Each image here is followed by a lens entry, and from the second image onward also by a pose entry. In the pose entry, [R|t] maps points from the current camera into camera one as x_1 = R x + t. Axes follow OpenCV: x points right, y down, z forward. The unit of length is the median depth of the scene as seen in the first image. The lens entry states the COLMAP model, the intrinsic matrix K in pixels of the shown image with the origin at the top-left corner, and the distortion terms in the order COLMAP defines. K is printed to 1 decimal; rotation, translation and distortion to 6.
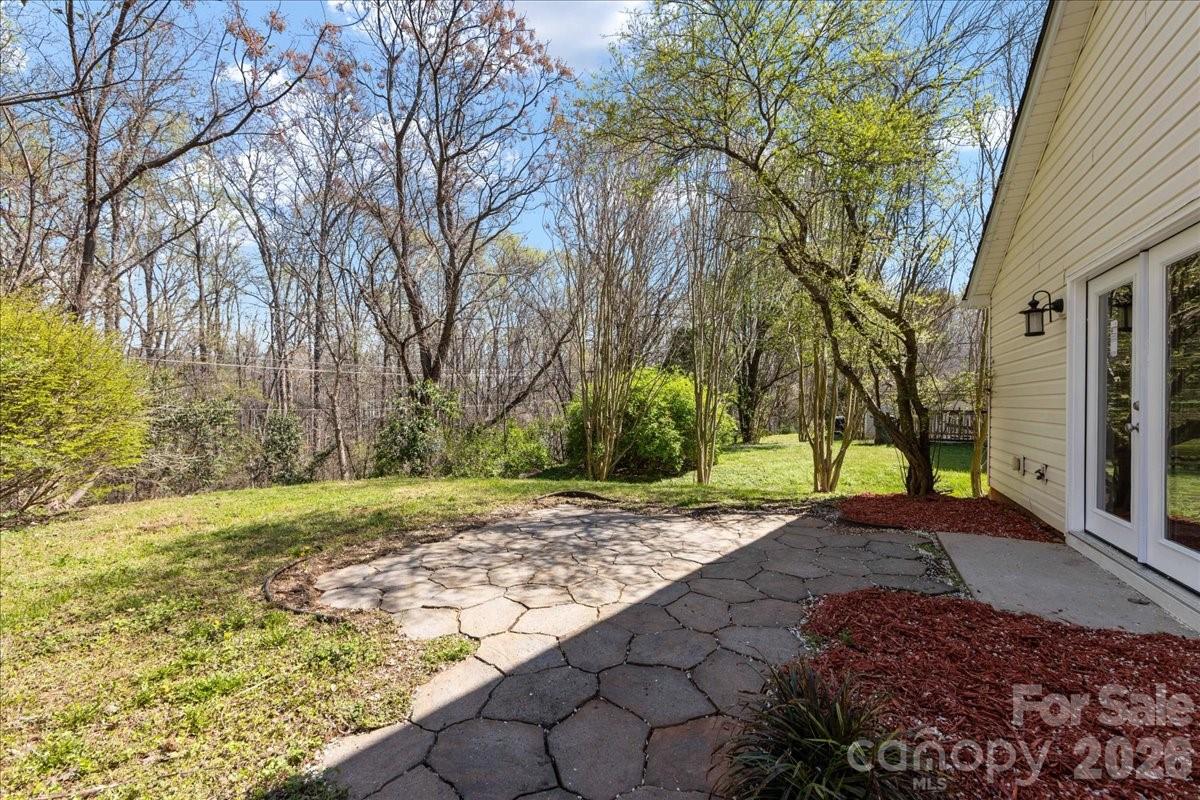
lens RADIAL K [[471.7, 0, 600.9], [0, 471.7, 400.7], [0, 0, 1]] dist [-0.000922, -0.001131]
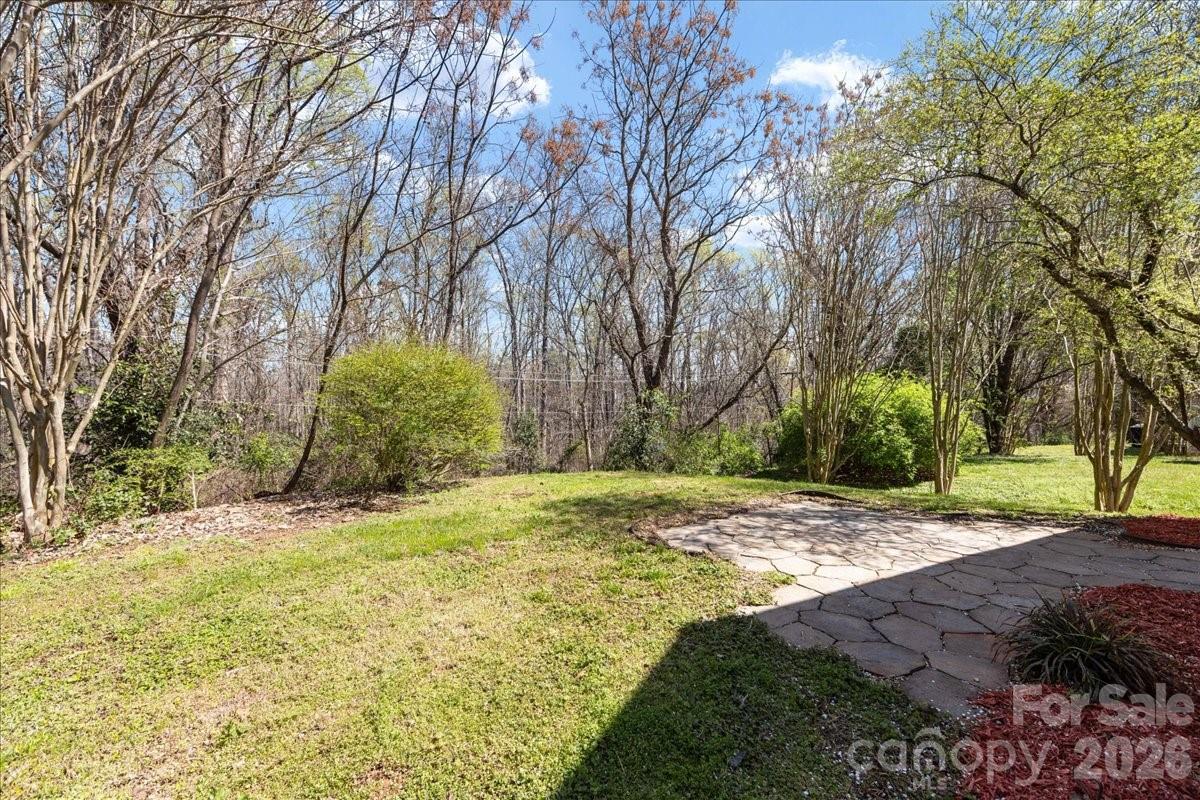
lens RADIAL K [[471.7, 0, 598.4], [0, 471.7, 403.0], [0, 0, 1]] dist [-0.000922, -0.001131]
pose [[0.922737, -0.001514, -0.385427, -0.066649], [0.002601, 0.999994, 0.002298, -0.017177], [0.385422, -0.003123, 0.922735, -0.173008]]
